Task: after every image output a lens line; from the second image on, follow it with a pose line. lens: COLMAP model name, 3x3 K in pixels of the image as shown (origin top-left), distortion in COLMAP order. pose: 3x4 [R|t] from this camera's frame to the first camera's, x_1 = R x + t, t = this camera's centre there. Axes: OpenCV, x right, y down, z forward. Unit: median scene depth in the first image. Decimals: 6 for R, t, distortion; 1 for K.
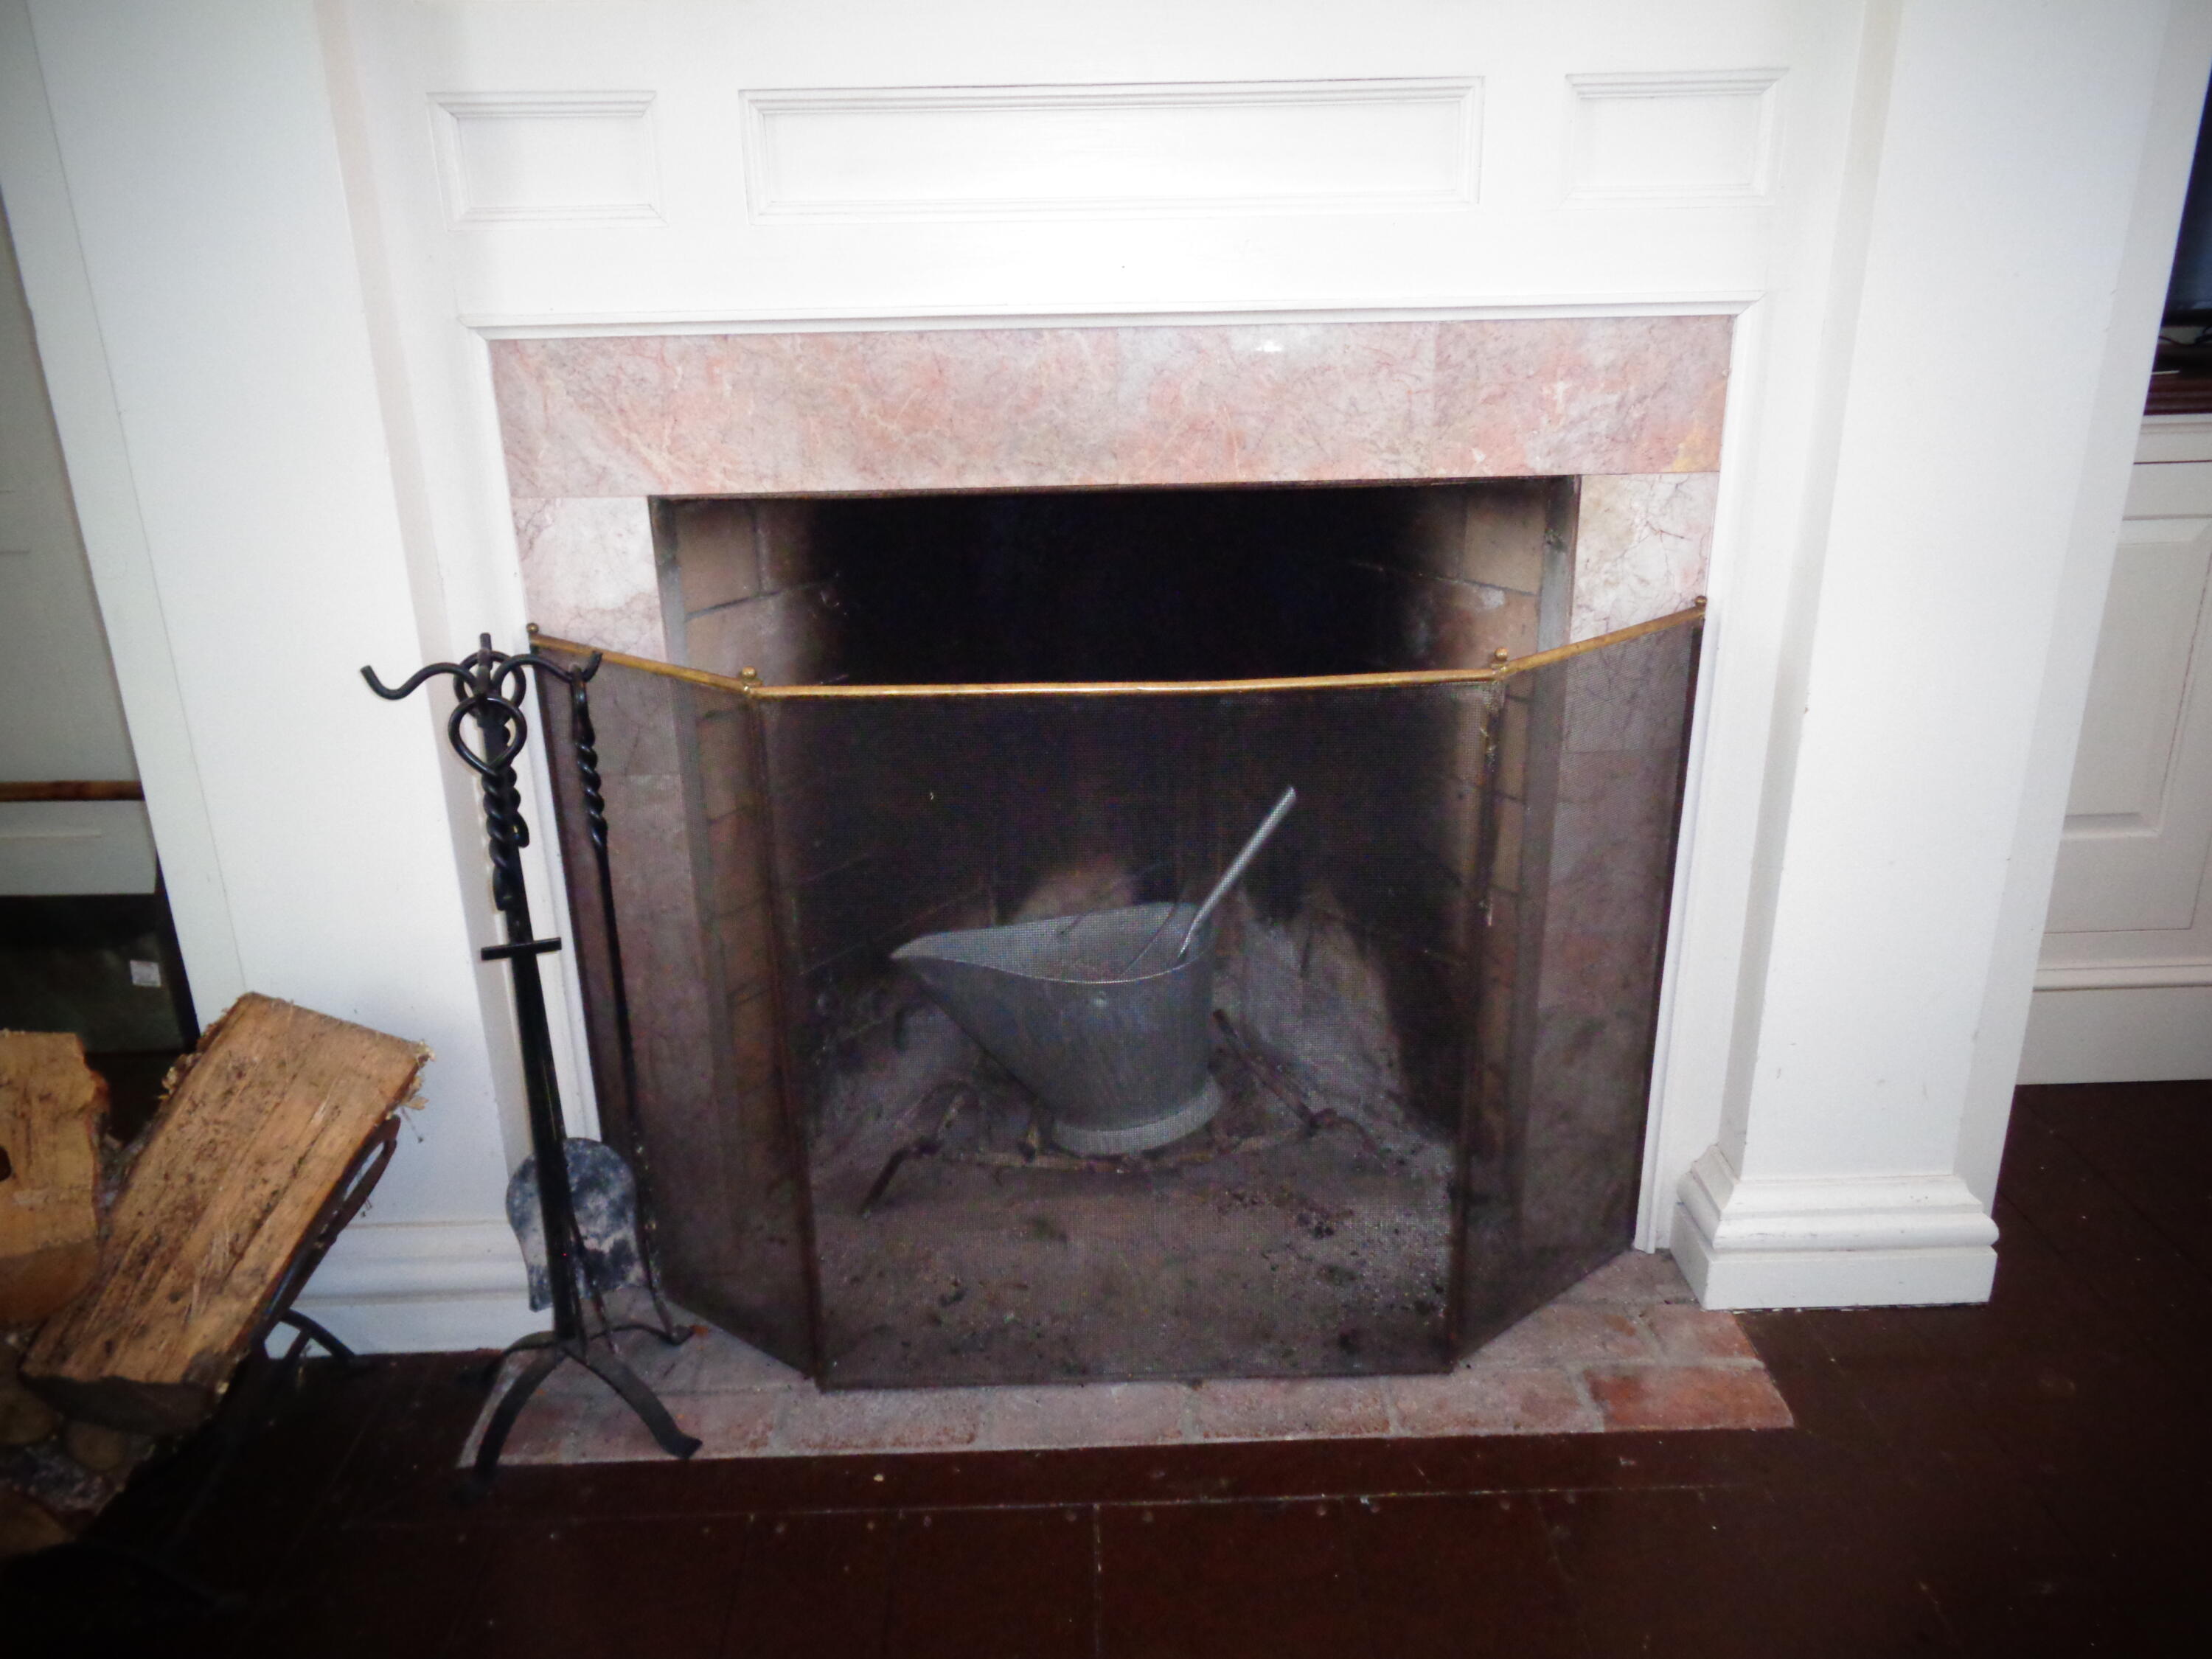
lens RADIAL K [[1666.0, 0, 1110.1], [0, 1666.0, 831.3], [0, 0, 1]] dist [0.009092, -0.003050]
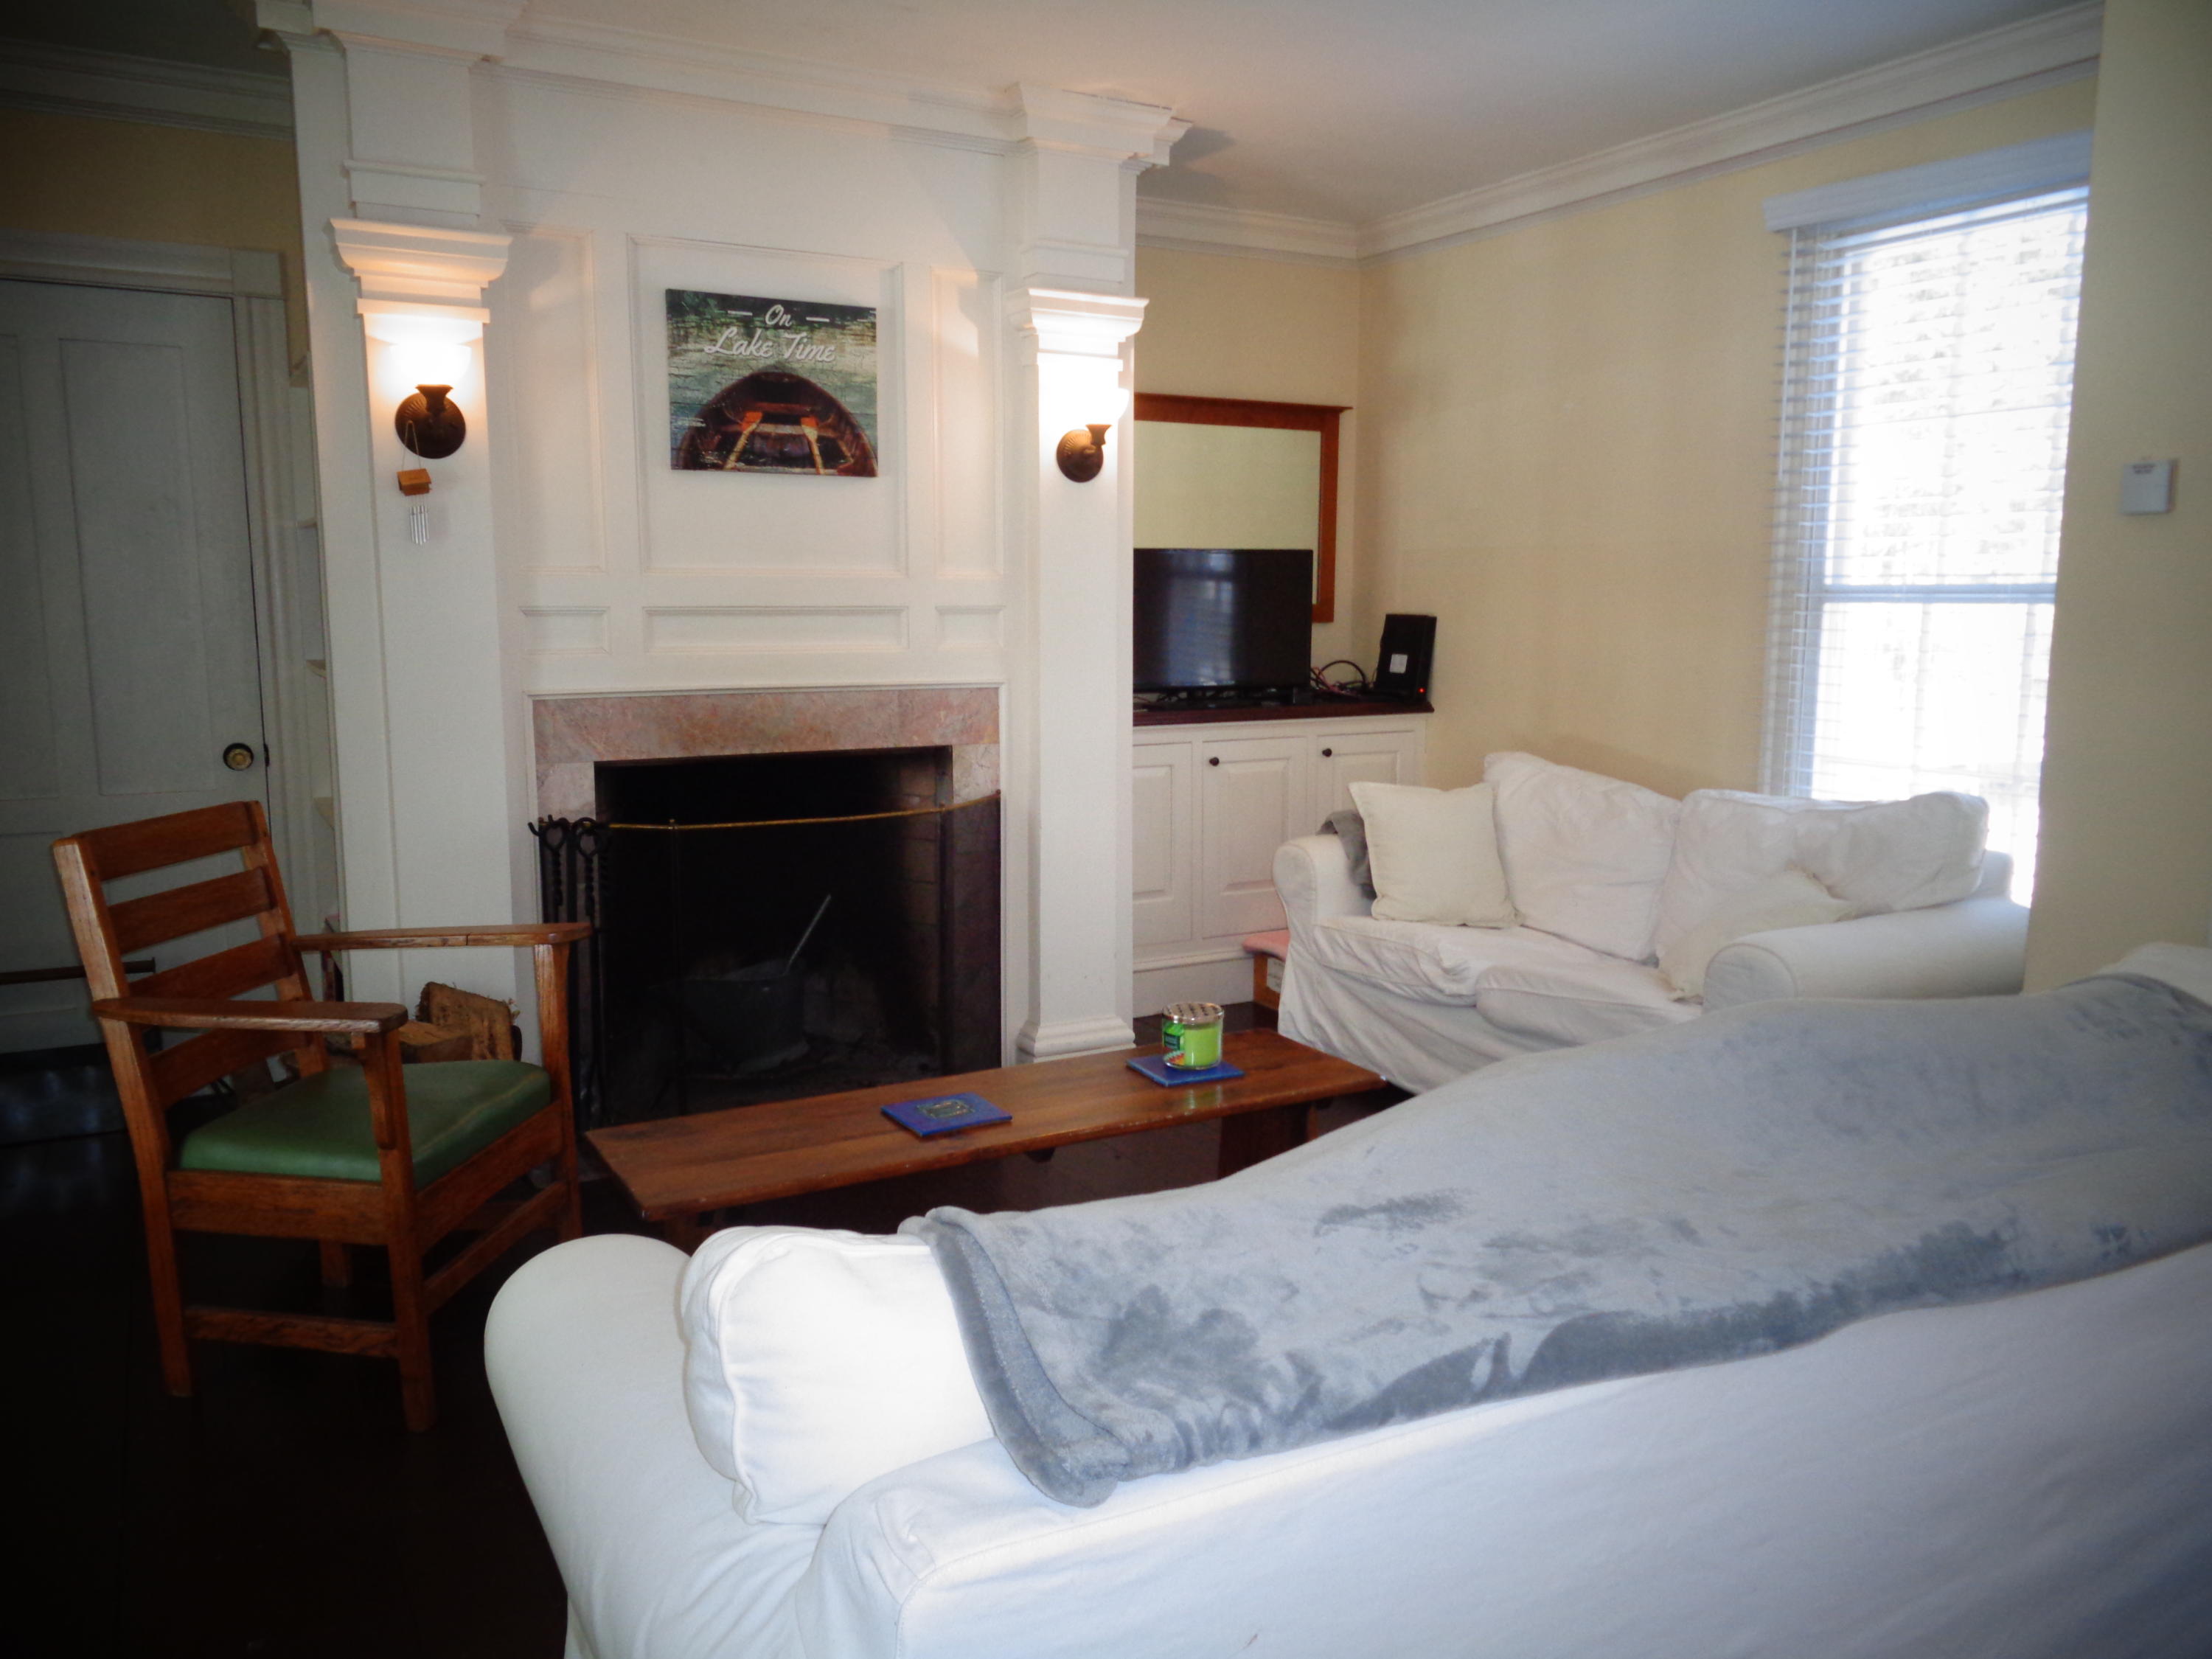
lens RADIAL K [[1666.0, 0, 1112.5], [0, 1666.0, 829.6], [0, 0, 1]] dist [0.009092, -0.003050]
pose [[0.870173, -0.046544, 0.490543, -0.810280], [0.151322, 0.972664, -0.176141, 0.426669], [-0.468935, 0.227503, 0.853430, -1.363794]]
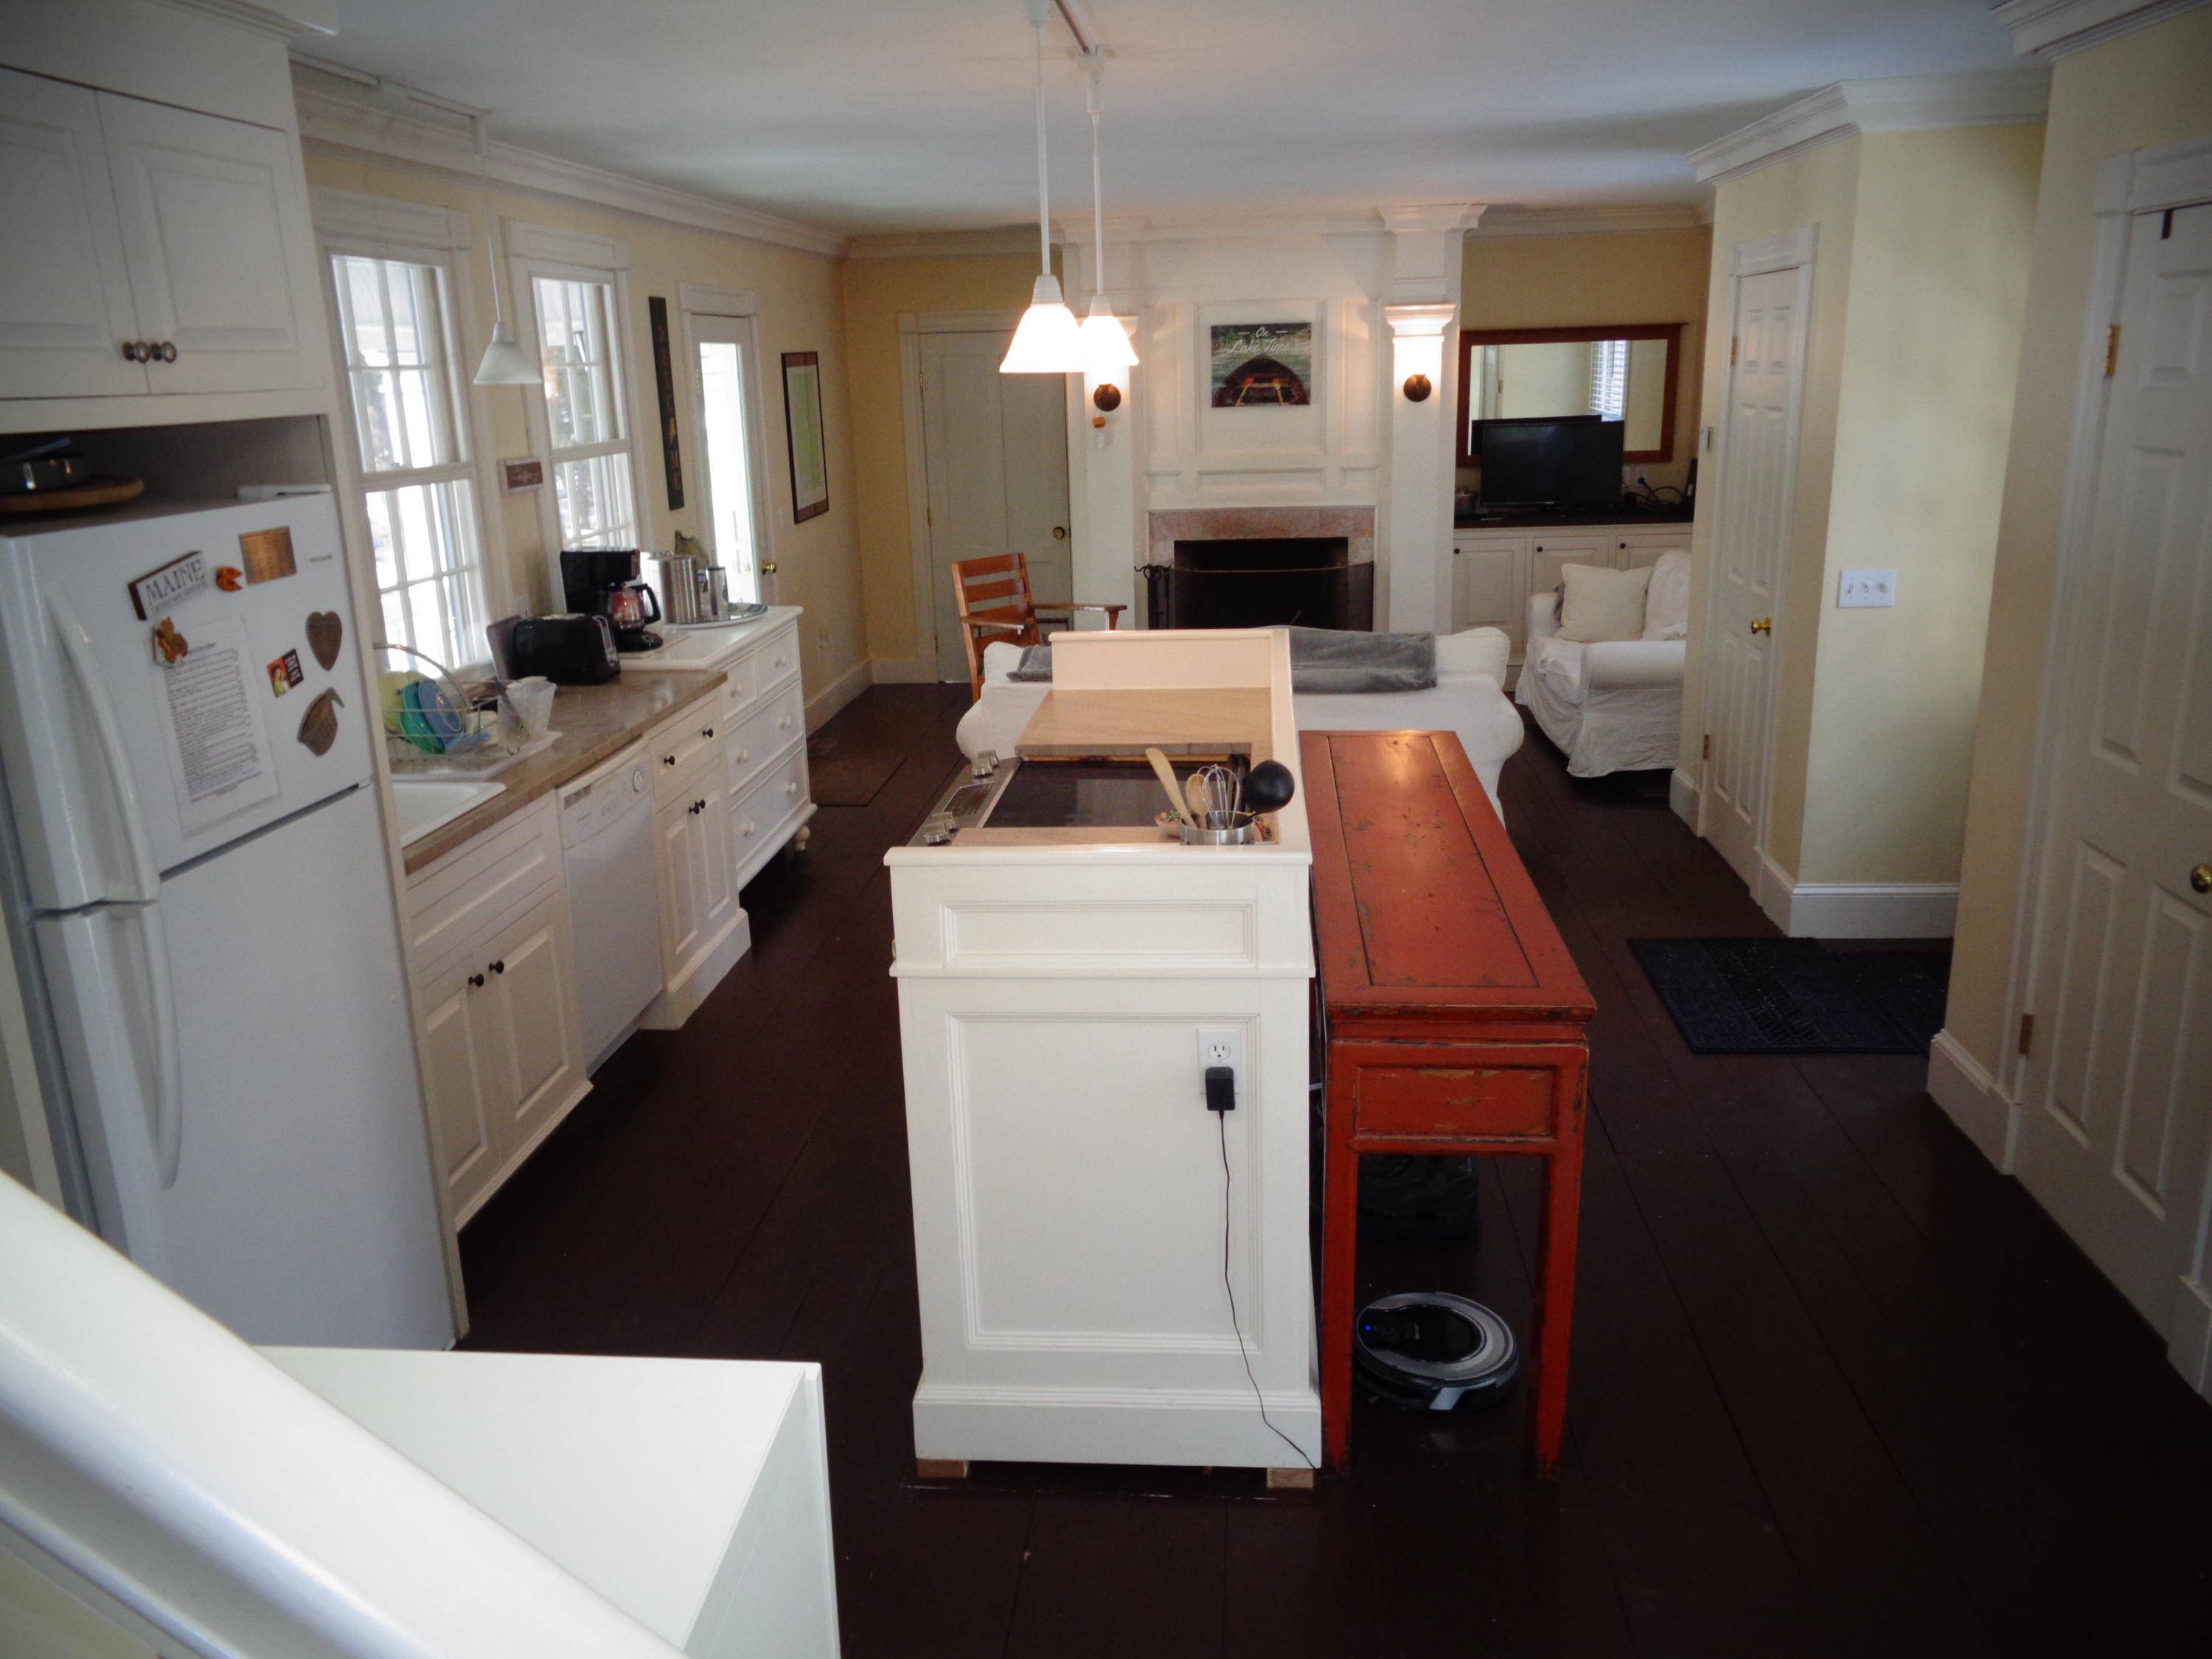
lens RADIAL K [[1666.0, 0, 1113.6], [0, 1666.0, 812.0], [0, 0, 1]] dist [0.009092, -0.003050]
pose [[0.996394, 0.014958, -0.083514, -0.008403], [-0.022250, 0.995953, -0.087083, 1.154227], [0.081873, 0.088627, 0.992694, -4.314798]]
